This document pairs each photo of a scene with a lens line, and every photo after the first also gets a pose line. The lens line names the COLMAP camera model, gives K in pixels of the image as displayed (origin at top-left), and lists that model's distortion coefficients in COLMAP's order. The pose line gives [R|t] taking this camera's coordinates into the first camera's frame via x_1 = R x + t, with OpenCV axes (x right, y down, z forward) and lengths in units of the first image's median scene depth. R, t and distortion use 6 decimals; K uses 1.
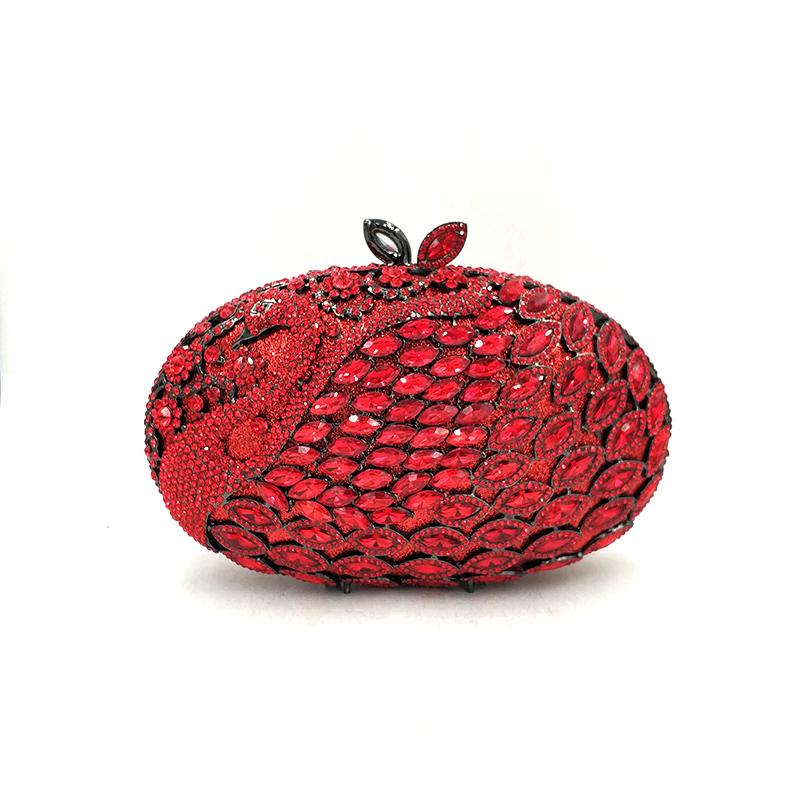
lens RADIAL K [[962.8, 0, 400.0], [0, 962.8, 400.0], [0, 0, 1]] dist [-0.002311, -0.002346]
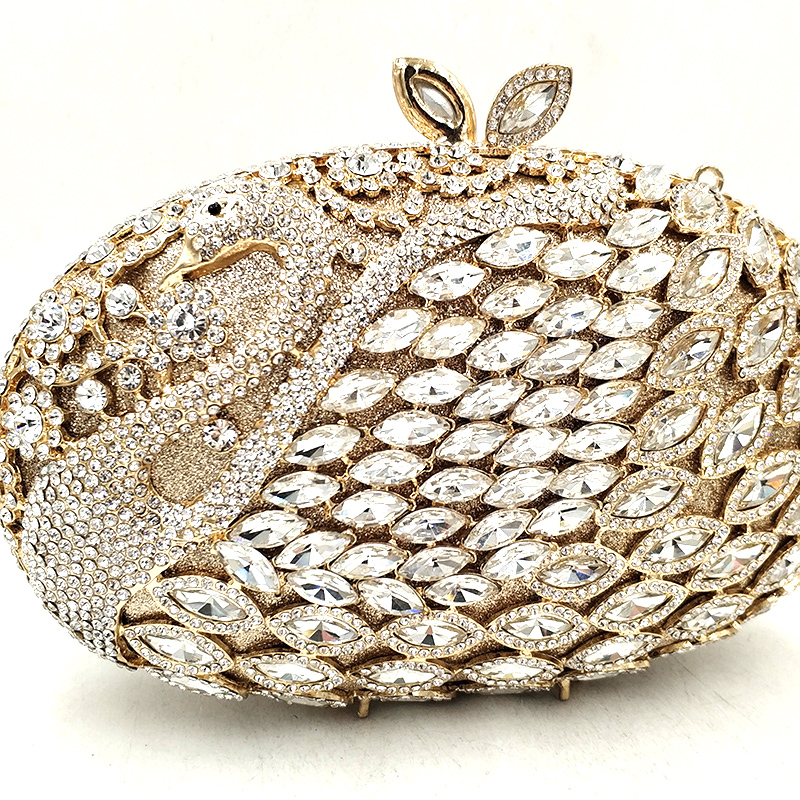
lens RADIAL K [[964.3, 0, 400.7], [0, 964.3, 426.2], [0, 0, 1]] dist [0.222672, -0.938317]
pose [[0.987372, -0.034205, 0.154684, -0.129019], [0.032377, 0.999373, 0.014327, 0.016835], [-0.155077, -0.009137, 0.987860, 0.451124]]
